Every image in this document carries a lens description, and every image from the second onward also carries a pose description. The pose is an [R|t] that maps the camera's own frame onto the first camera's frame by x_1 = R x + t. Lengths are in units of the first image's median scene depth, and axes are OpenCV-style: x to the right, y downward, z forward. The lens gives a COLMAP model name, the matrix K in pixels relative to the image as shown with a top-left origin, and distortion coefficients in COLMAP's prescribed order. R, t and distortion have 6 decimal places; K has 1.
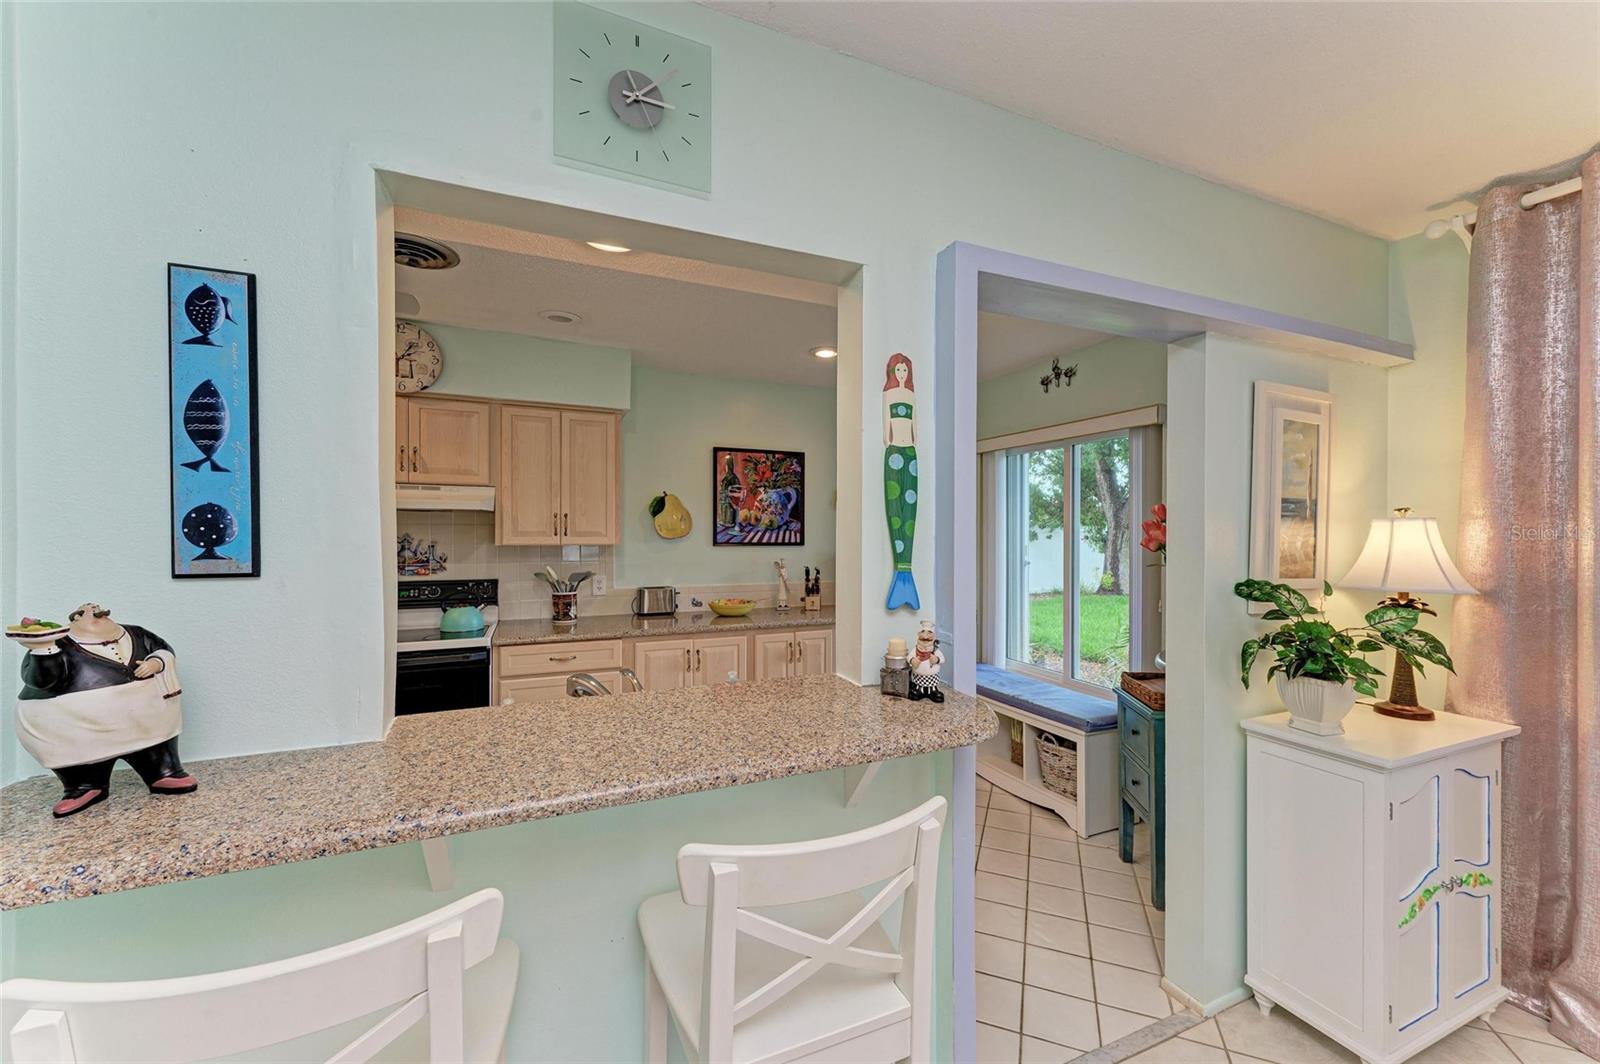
lens RADIAL K [[603.1, 0, 828.9], [0, 603.1, 541.2], [0, 0, 1]] dist [0.010487, -0.007849]
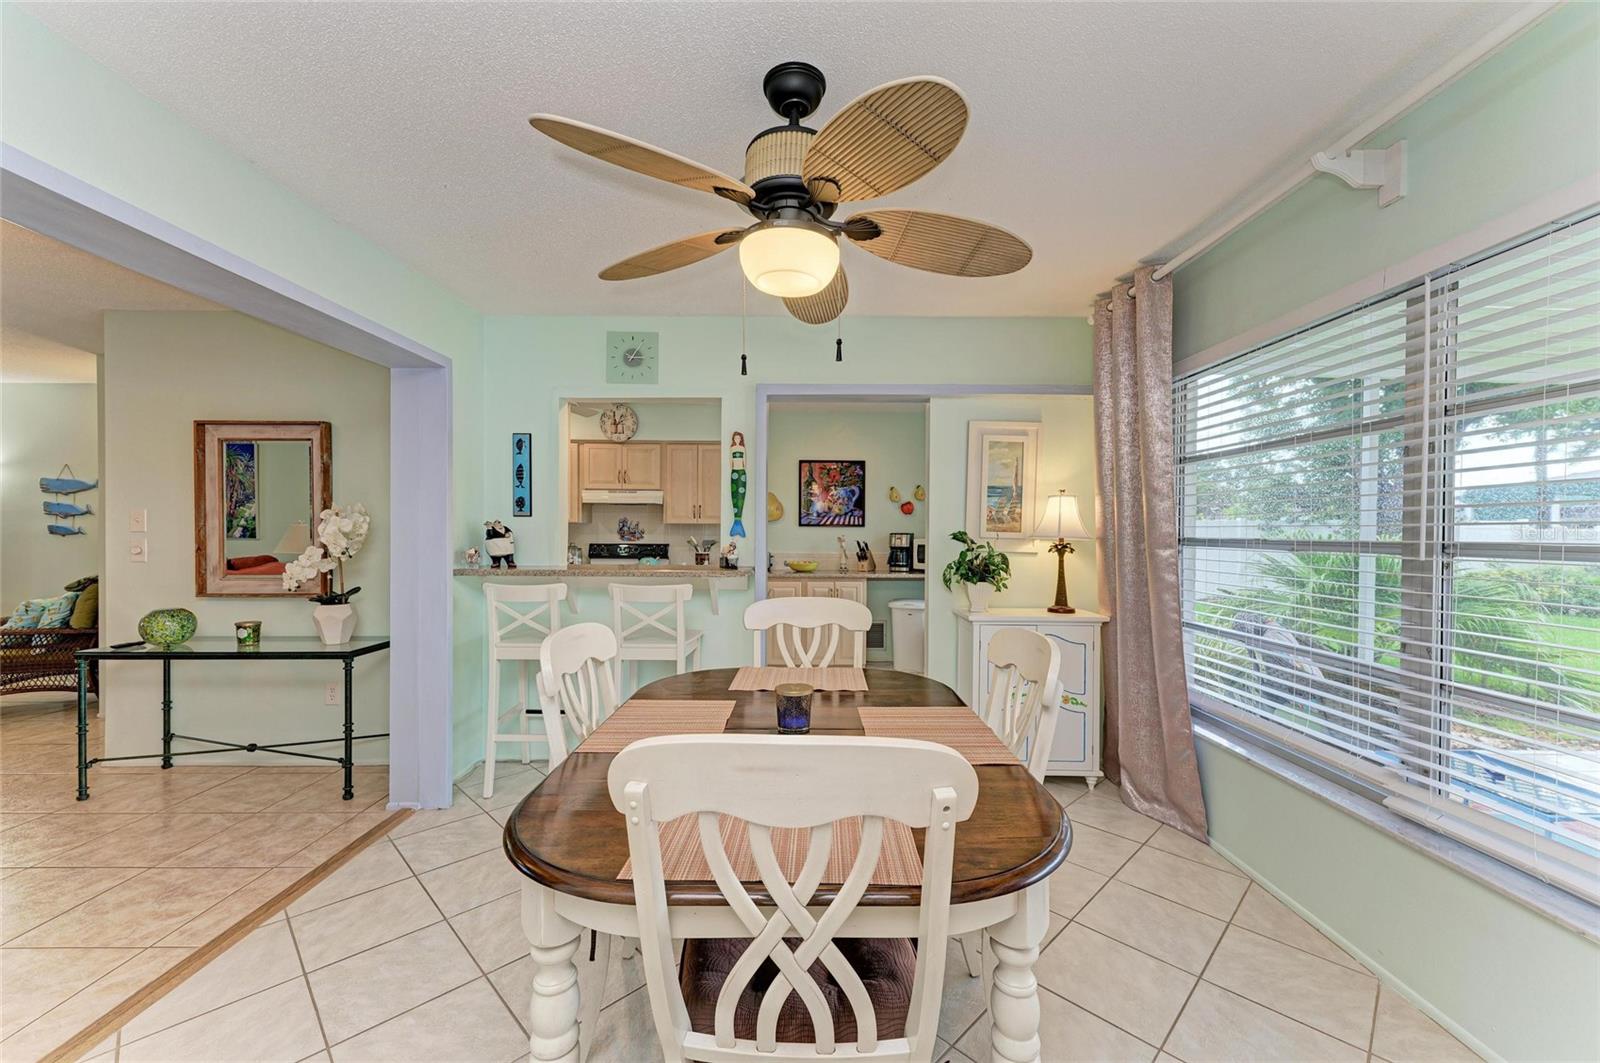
lens RADIAL K [[603.1, 0, 828.9], [0, 603.1, 540.7], [0, 0, 1]] dist [0.010487, -0.007849]
pose [[0.926853, 0.006793, -0.375363, 0.597733], [-0.006282, 0.999977, 0.002585, 0.052877], [0.375372, -0.000038, 0.926874, -0.488093]]
